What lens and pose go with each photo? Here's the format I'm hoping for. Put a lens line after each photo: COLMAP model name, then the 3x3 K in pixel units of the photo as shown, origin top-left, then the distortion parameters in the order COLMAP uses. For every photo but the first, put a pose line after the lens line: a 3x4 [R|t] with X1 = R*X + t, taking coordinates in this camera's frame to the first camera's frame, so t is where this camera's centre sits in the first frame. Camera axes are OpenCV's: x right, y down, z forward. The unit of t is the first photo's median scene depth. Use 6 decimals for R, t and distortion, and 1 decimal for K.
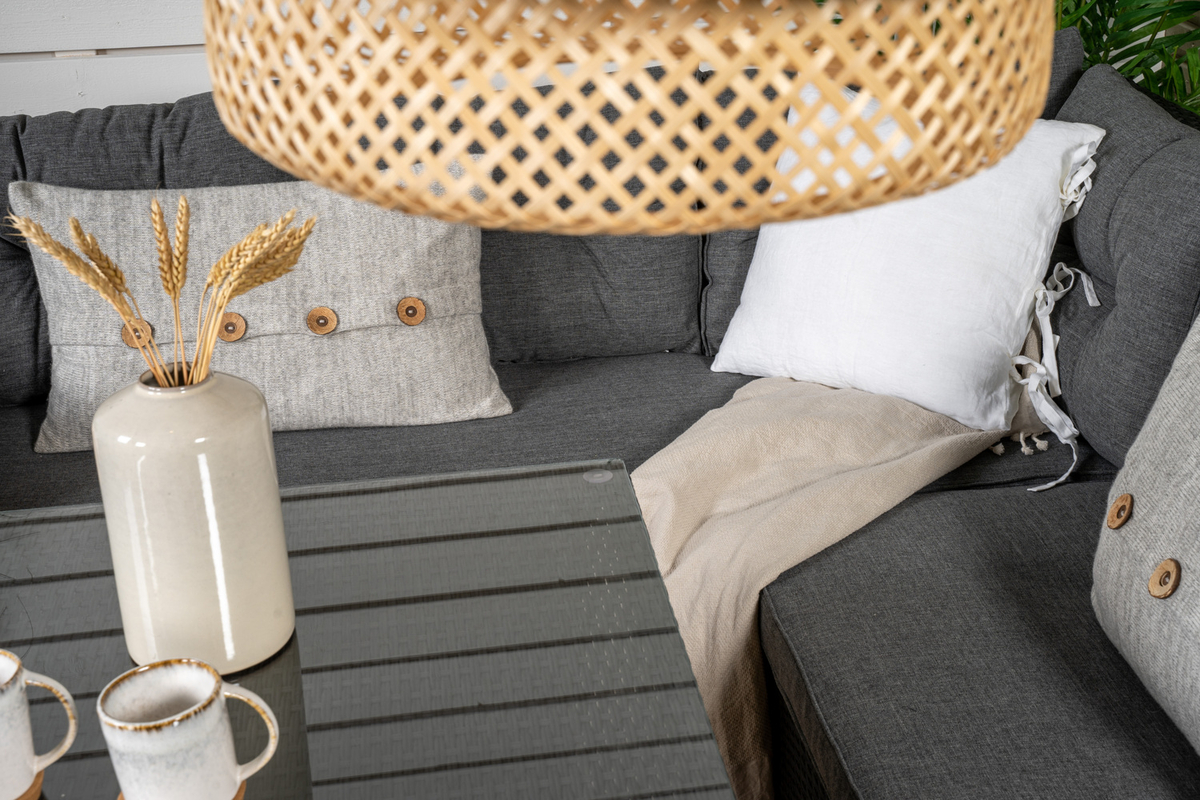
lens RADIAL K [[1772.5, 0, 590.8], [0, 1772.5, 394.0], [0, 0, 1]] dist [0.140118, 0.000000]
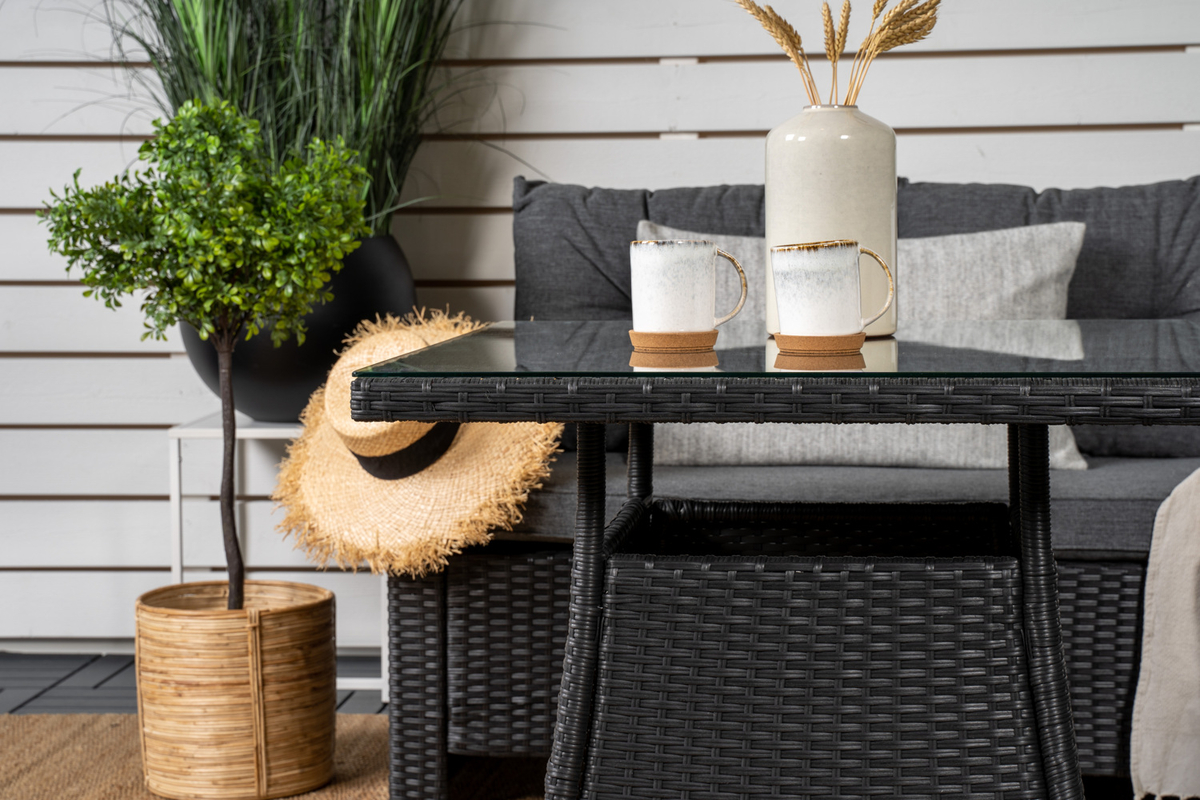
lens RADIAL K [[2516.2, 0, 598.6], [0, 2516.2, 398.6], [0, 0, 1]] dist [0.339065, 0.000000]
pose [[0.968021, 0.046501, -0.246521, 0.042690], [-0.122722, 0.944839, -0.303674, 0.459361], [0.218802, 0.324216, 0.920331, -0.404200]]
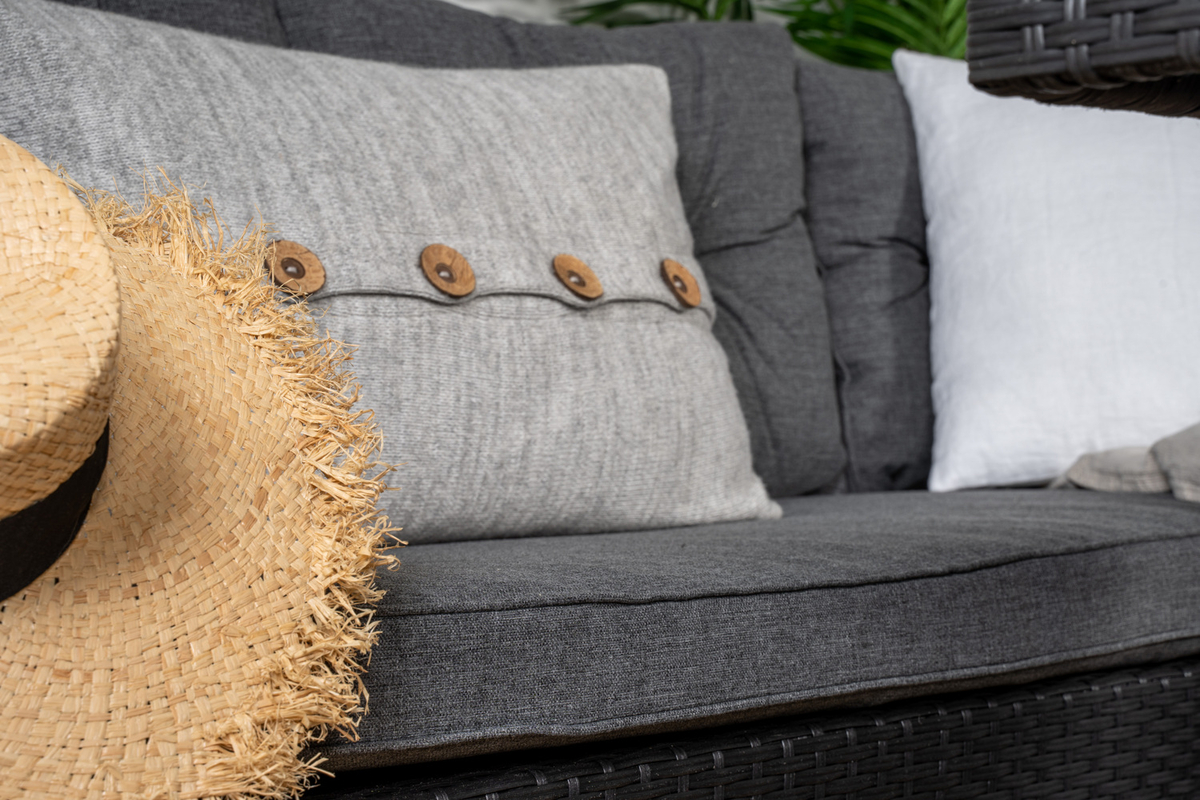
lens RADIAL K [[2516.2, 0, 605.1], [0, 2516.2, 400.9], [0, 0, 1]] dist [0.339065, 0.000000]
pose [[0.775489, 0.014294, 0.631200, -0.580583], [0.245299, 0.914381, -0.322080, 0.215514], [-0.581761, 0.404602, 0.705586, 0.510000]]
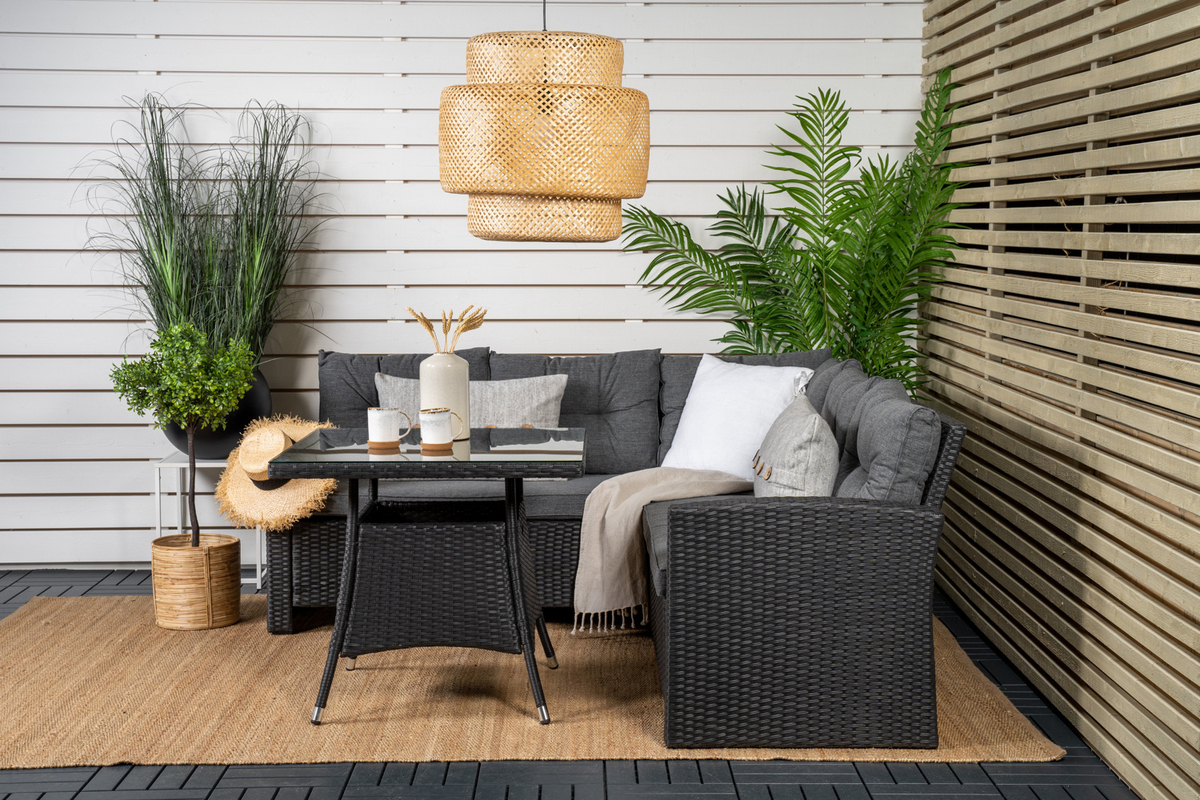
lens RADIAL K [[1861.6, 0, 605.5], [0, 1861.6, 397.1], [0, 0, 1]] dist [0.120174, 0.000000]
pose [[0.991762, 0.042598, -0.120806, 0.311496], [-0.078847, 0.946265, -0.313633, 0.703323], [0.100955, 0.320574, 0.941828, -1.407734]]
